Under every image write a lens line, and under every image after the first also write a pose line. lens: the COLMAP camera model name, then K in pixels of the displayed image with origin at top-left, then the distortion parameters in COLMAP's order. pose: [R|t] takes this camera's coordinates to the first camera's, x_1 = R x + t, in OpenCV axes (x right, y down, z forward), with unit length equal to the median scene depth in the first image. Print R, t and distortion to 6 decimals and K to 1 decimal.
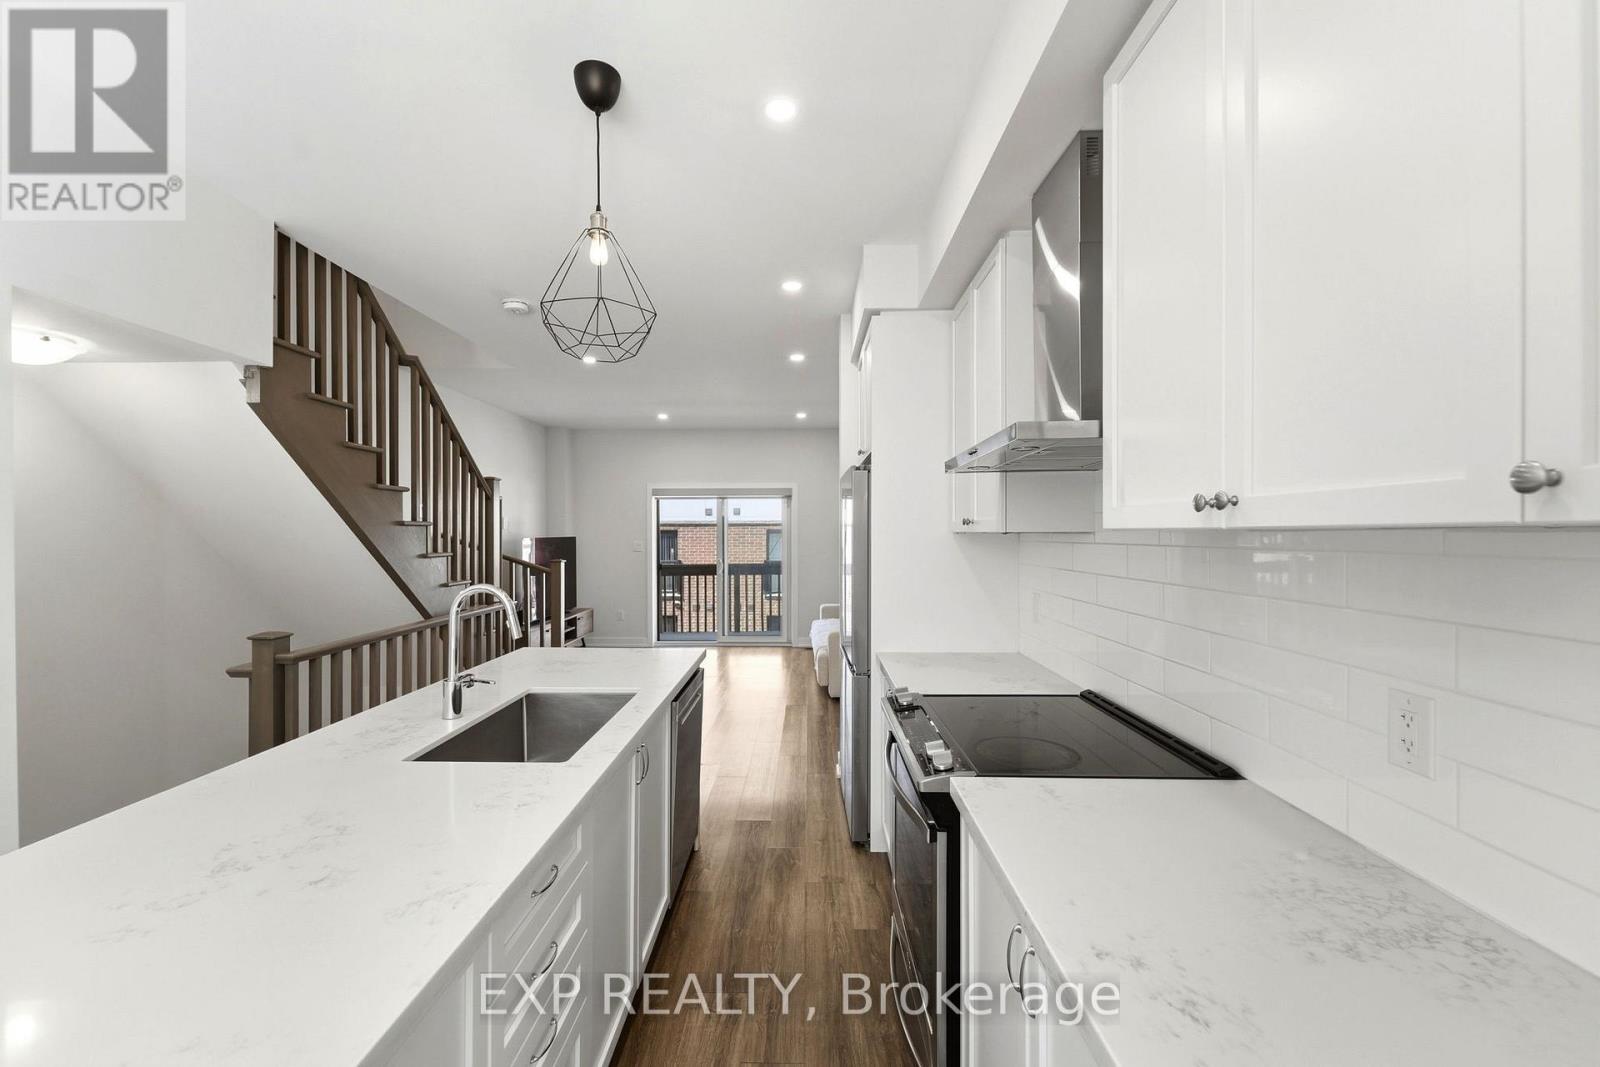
lens RADIAL K [[656.0, 0, 800.8], [0, 656.0, 534.8], [0, 0, 1]] dist [0.002533, -0.000903]
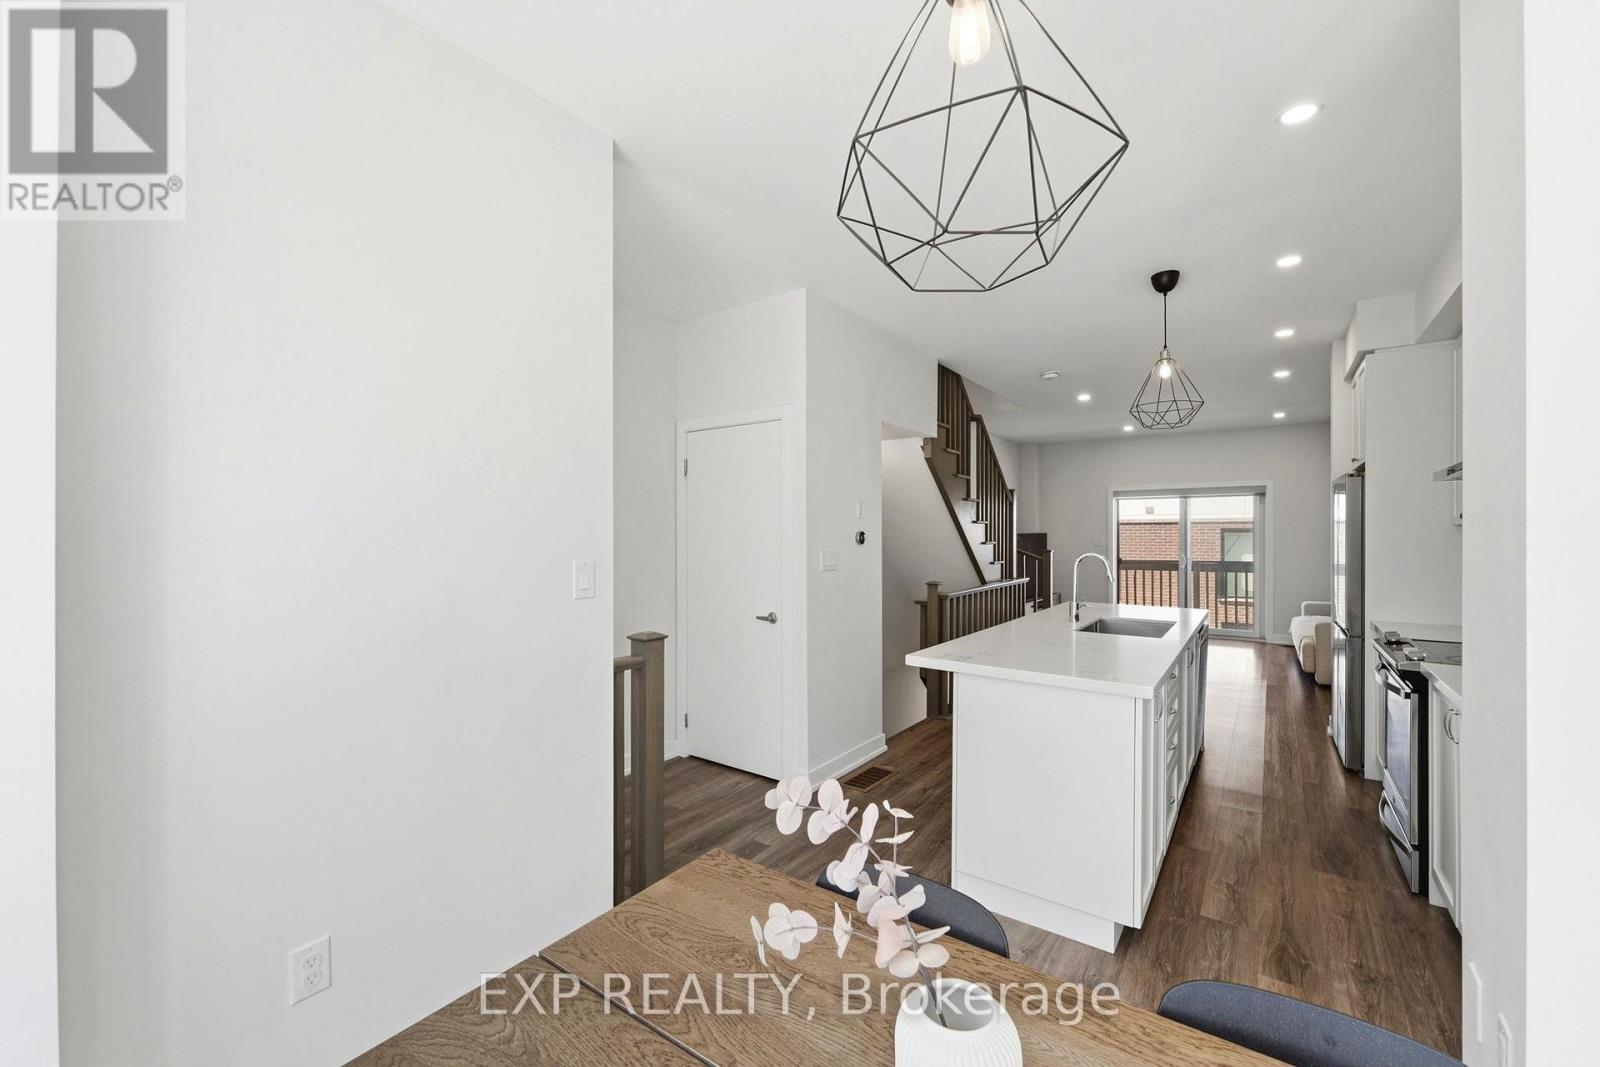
lens RADIAL K [[656.0, 0, 790.4], [0, 656.0, 533.6], [0, 0, 1]] dist [0.002533, -0.000903]
pose [[0.813111, 0.000343, -0.582108, -0.031489], [-0.001736, 0.999997, -0.001837, 0.009695], [0.582106, 0.002504, 0.813109, -0.375055]]
